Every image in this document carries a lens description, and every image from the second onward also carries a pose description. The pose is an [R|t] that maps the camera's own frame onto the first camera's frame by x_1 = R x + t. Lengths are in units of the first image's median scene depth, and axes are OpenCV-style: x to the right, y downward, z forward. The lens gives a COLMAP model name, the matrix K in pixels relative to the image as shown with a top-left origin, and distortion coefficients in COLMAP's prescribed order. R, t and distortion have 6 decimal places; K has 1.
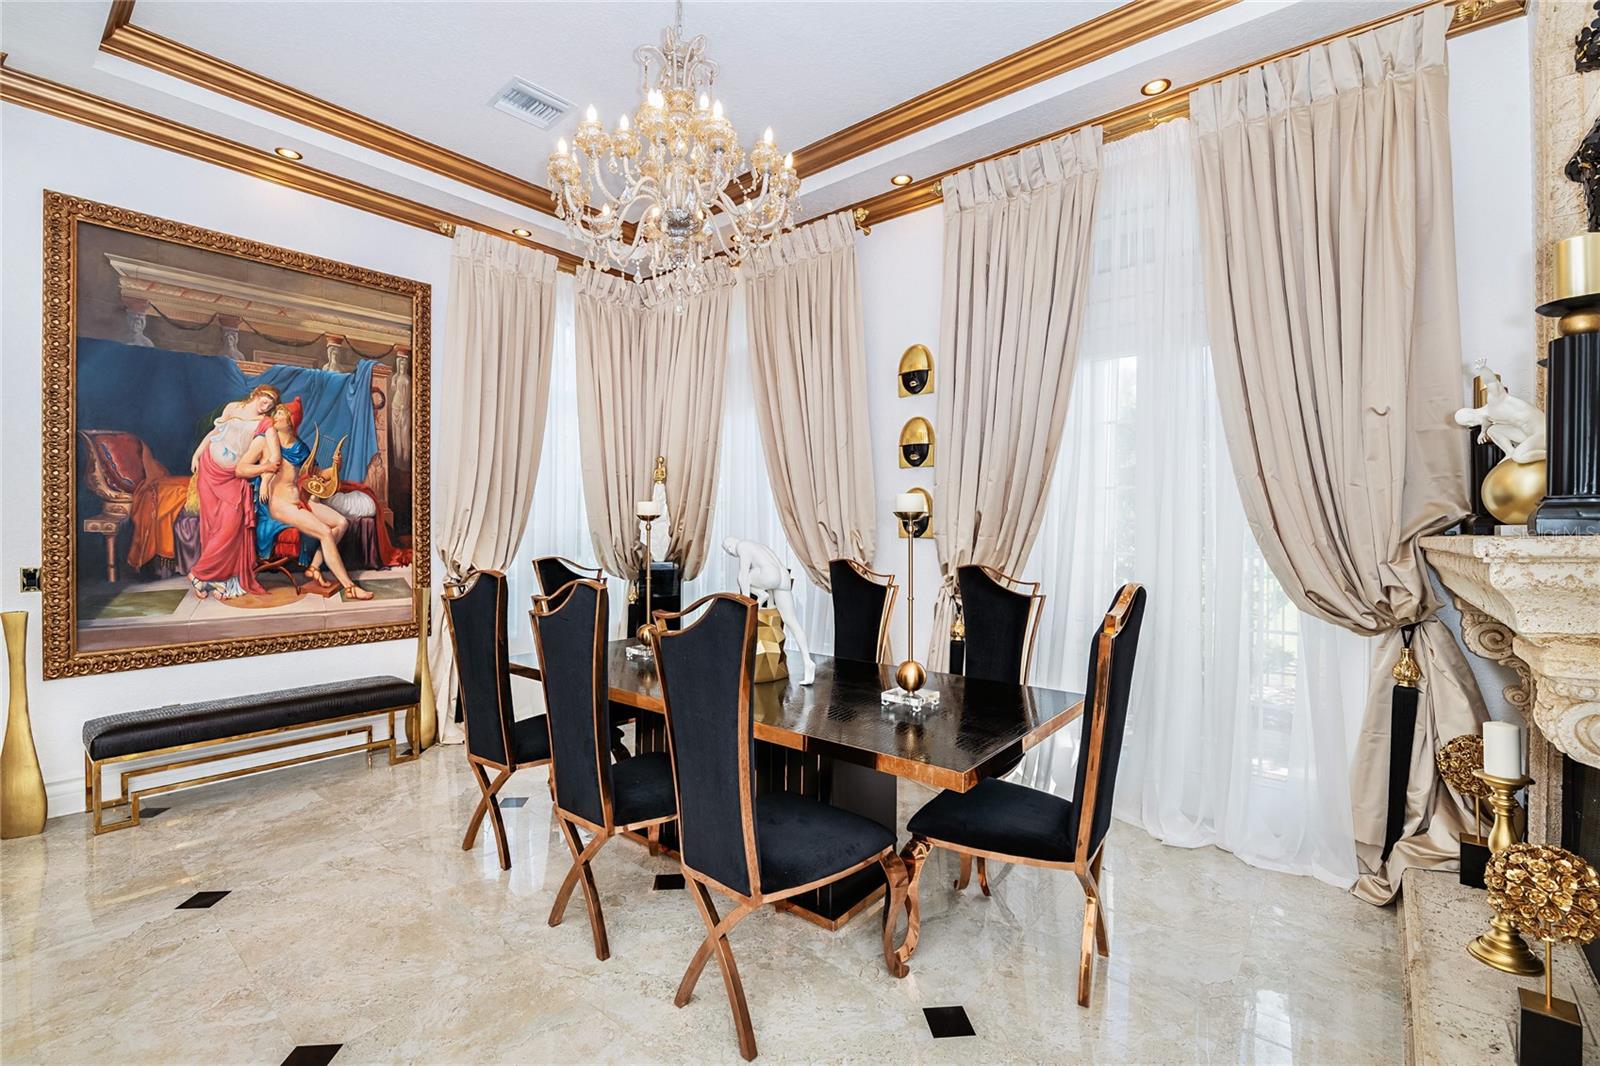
lens RADIAL K [[702.4, 0, 805.3], [0, 702.4, 530.4], [0, 0, 1]] dist [-0.005583, -0.002388]
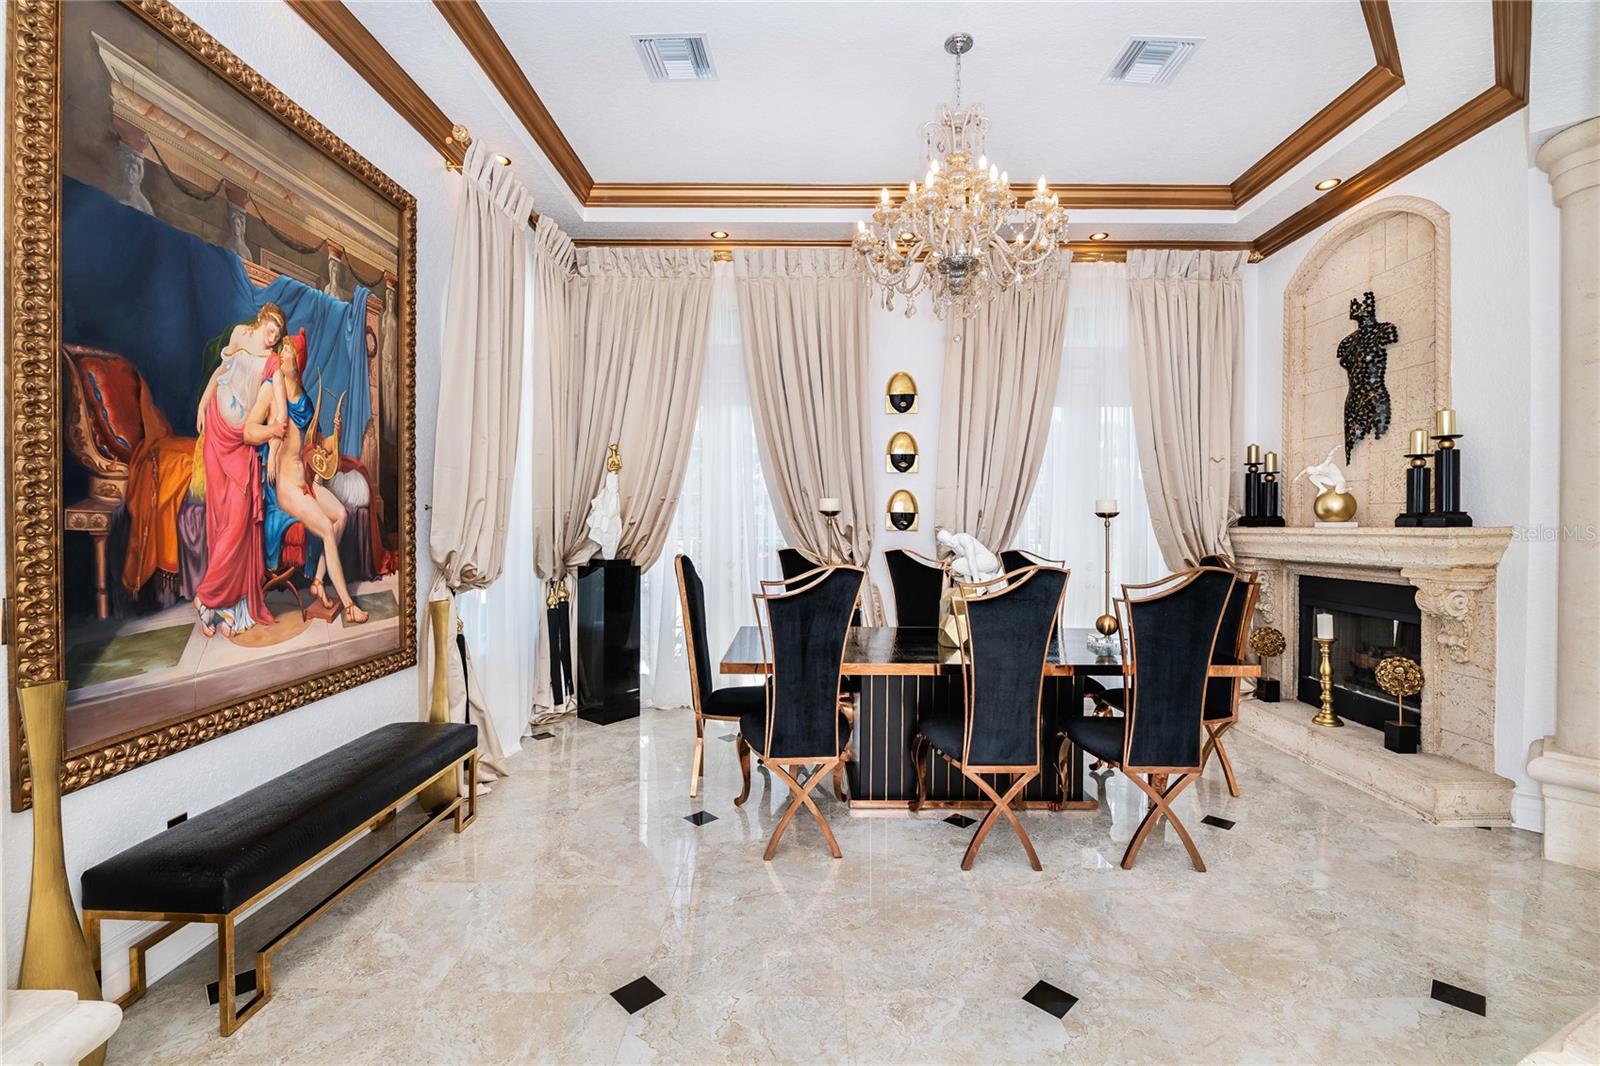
lens RADIAL K [[702.4, 0, 803.3], [0, 702.4, 528.3], [0, 0, 1]] dist [-0.005583, -0.002388]
pose [[0.770832, -0.004541, 0.637023, -0.814227], [-0.000820, 0.999967, 0.008120, -0.003966], [-0.637038, -0.006782, 0.770802, 0.179931]]
